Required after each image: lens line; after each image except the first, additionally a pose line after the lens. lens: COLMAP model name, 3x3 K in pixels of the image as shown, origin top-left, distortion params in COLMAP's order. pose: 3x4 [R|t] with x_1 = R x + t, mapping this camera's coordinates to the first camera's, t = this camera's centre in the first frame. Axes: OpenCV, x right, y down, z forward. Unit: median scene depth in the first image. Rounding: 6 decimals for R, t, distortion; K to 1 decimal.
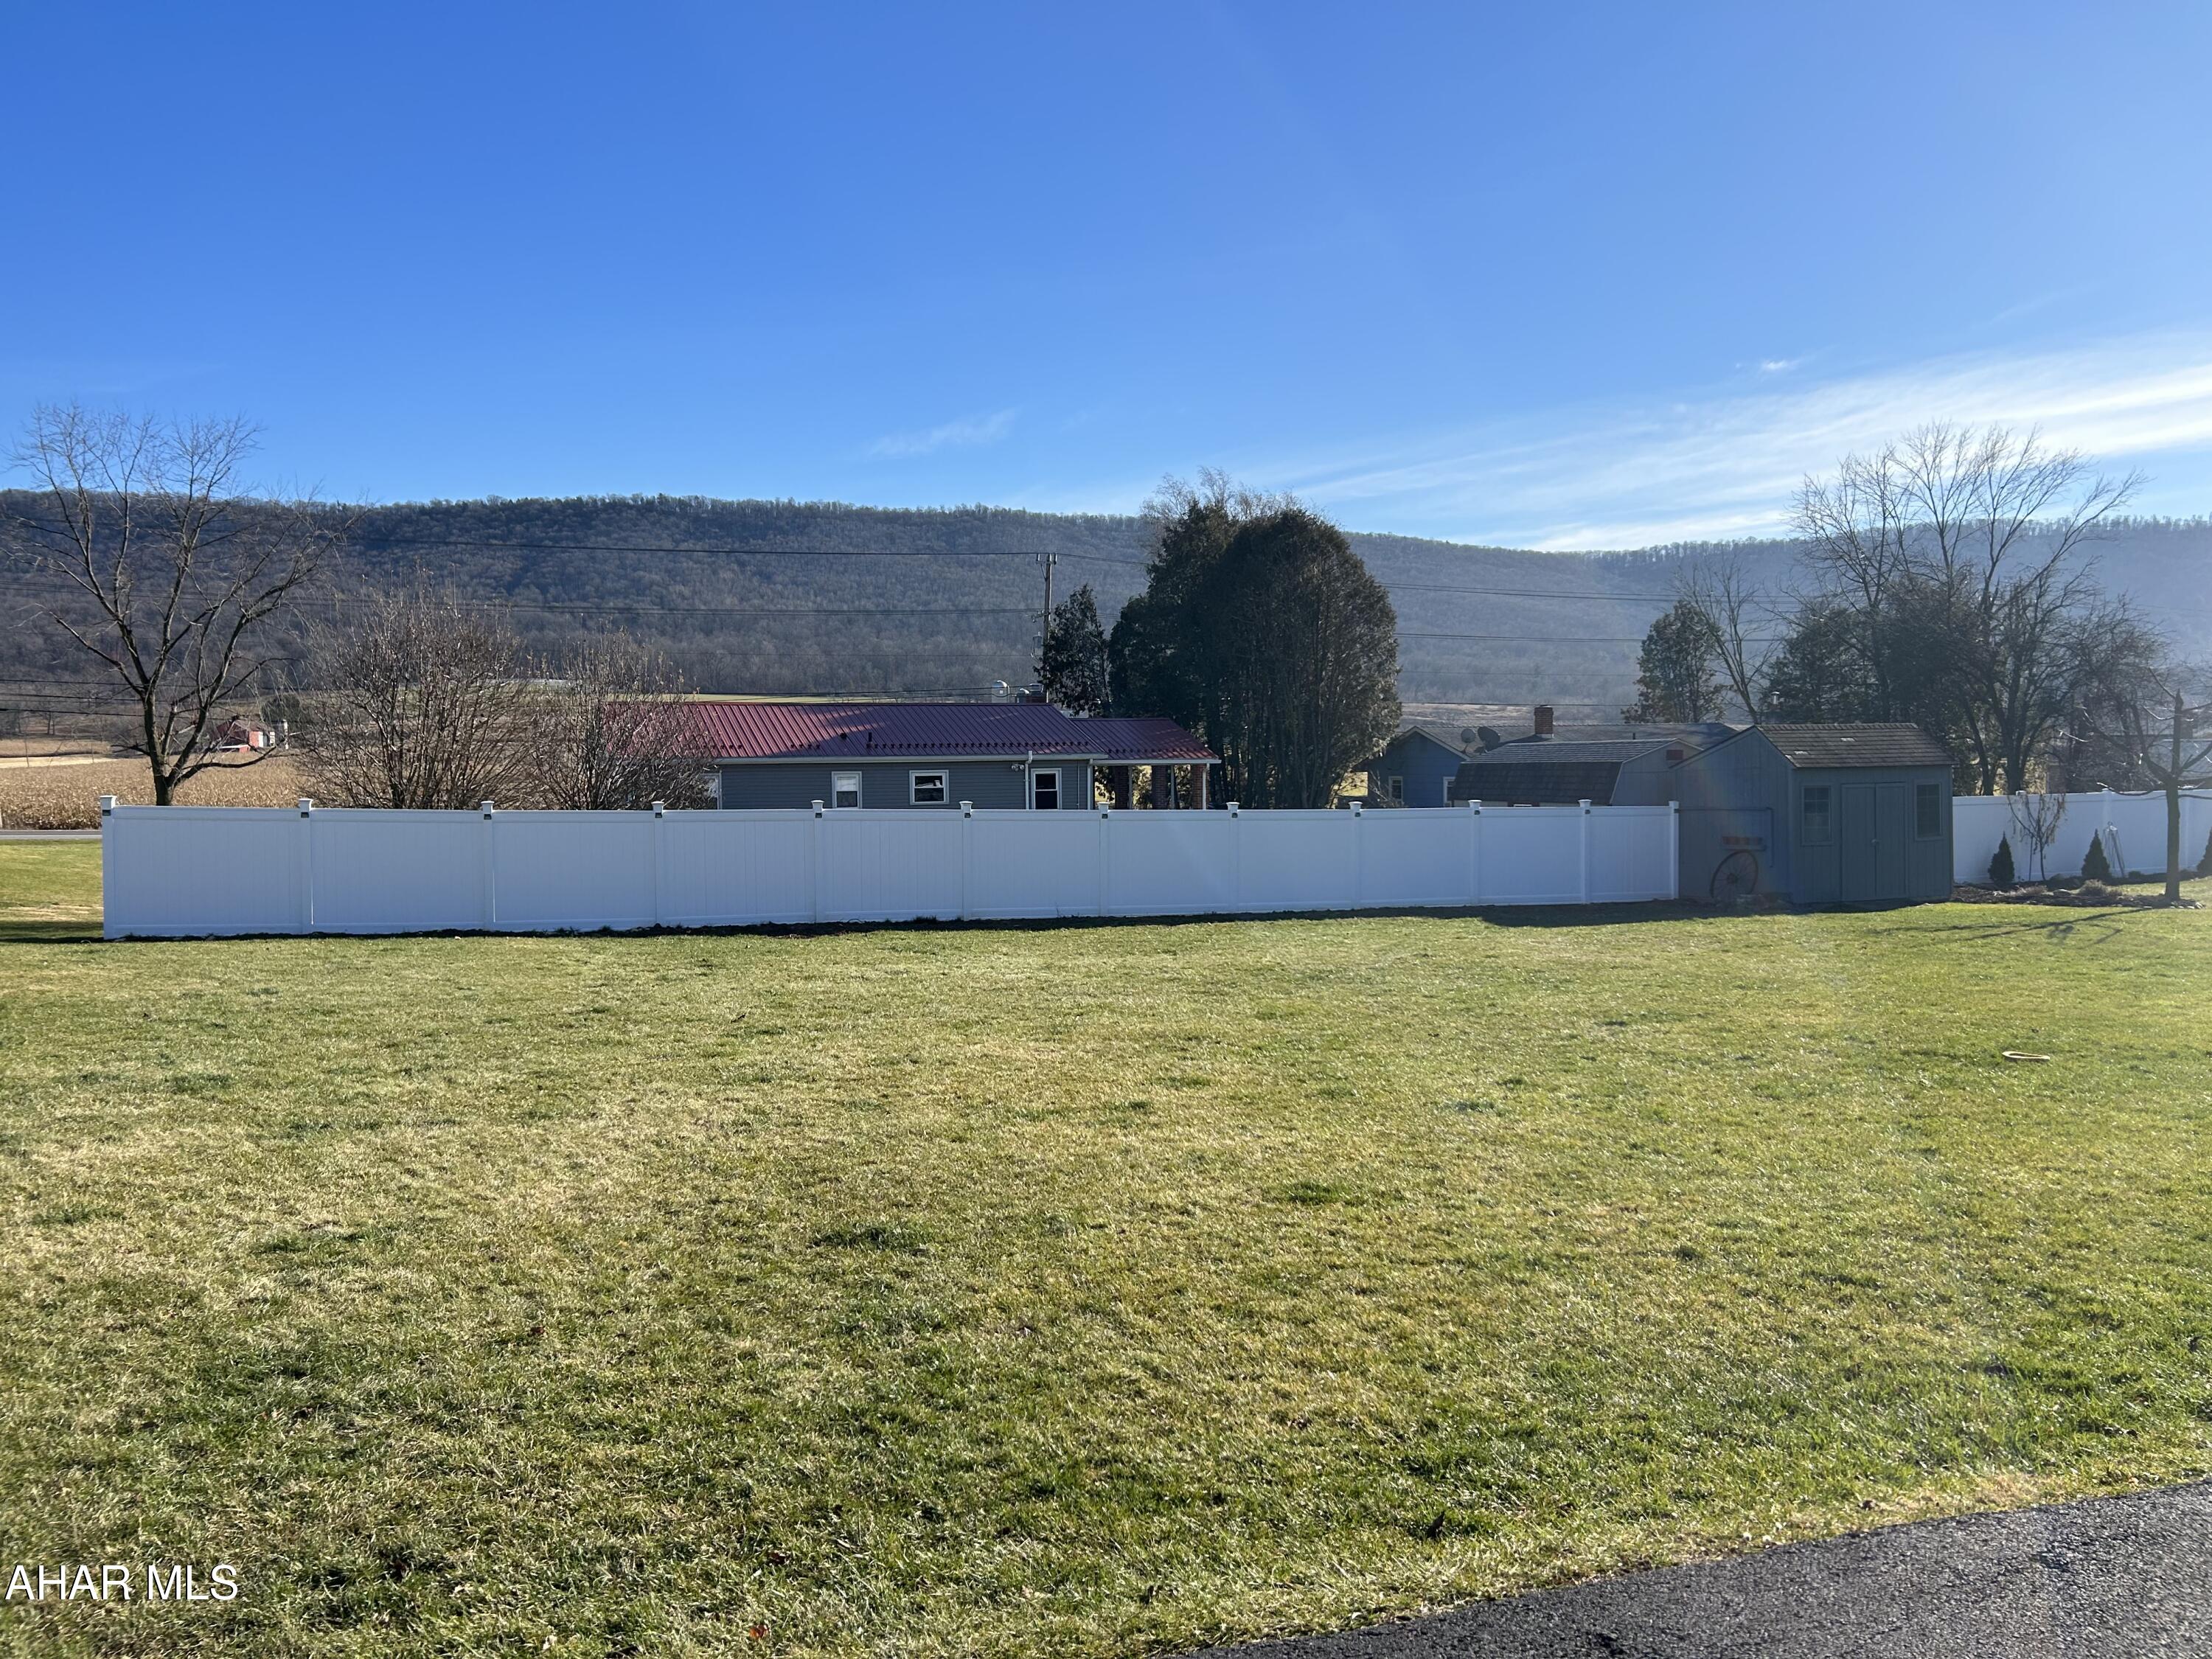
lens RADIAL K [[1655.6, 0, 1081.3], [0, 1655.6, 835.4], [0, 0, 1]] dist [0.063670, -0.065503]
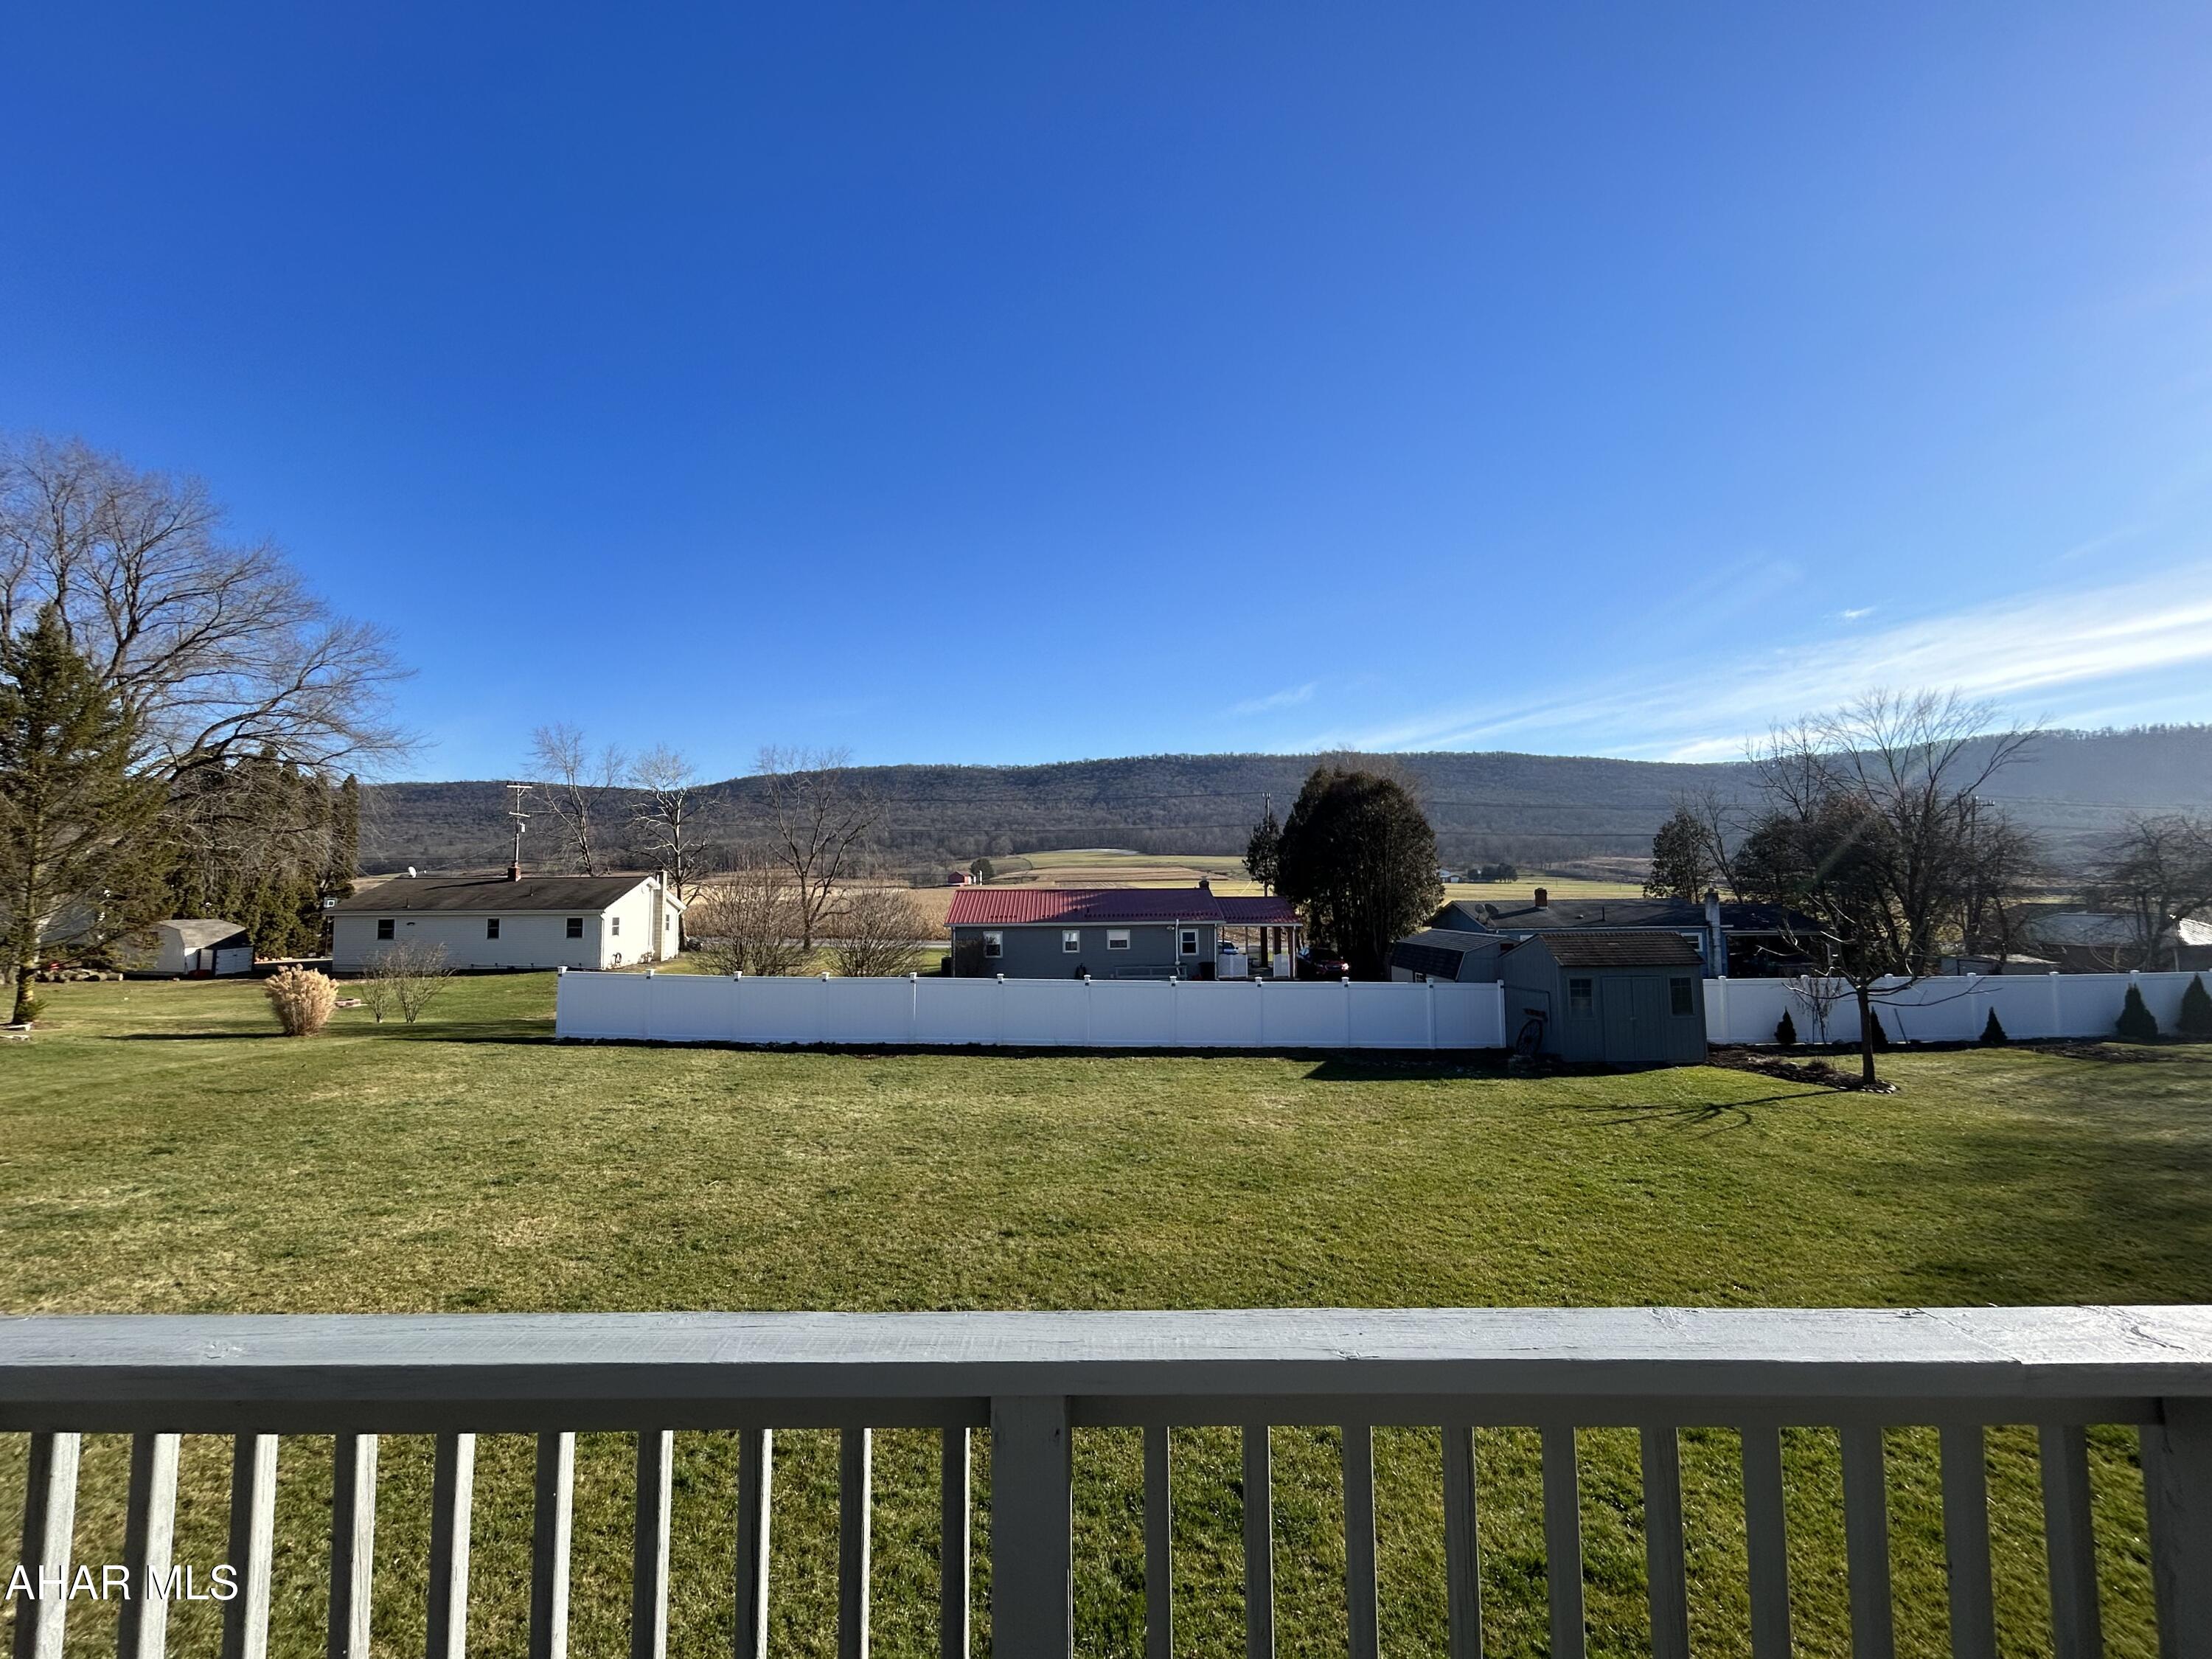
lens RADIAL K [[892.1, 0, 1100.5], [0, 892.1, 834.1], [0, 0, 1]] dist [-0.000025, -0.000693]
pose [[0.945164, -0.016205, -0.326193, 0.895800], [-0.018301, 0.994571, -0.102439, -0.194020], [0.326082, 0.102792, 0.939736, 0.429839]]
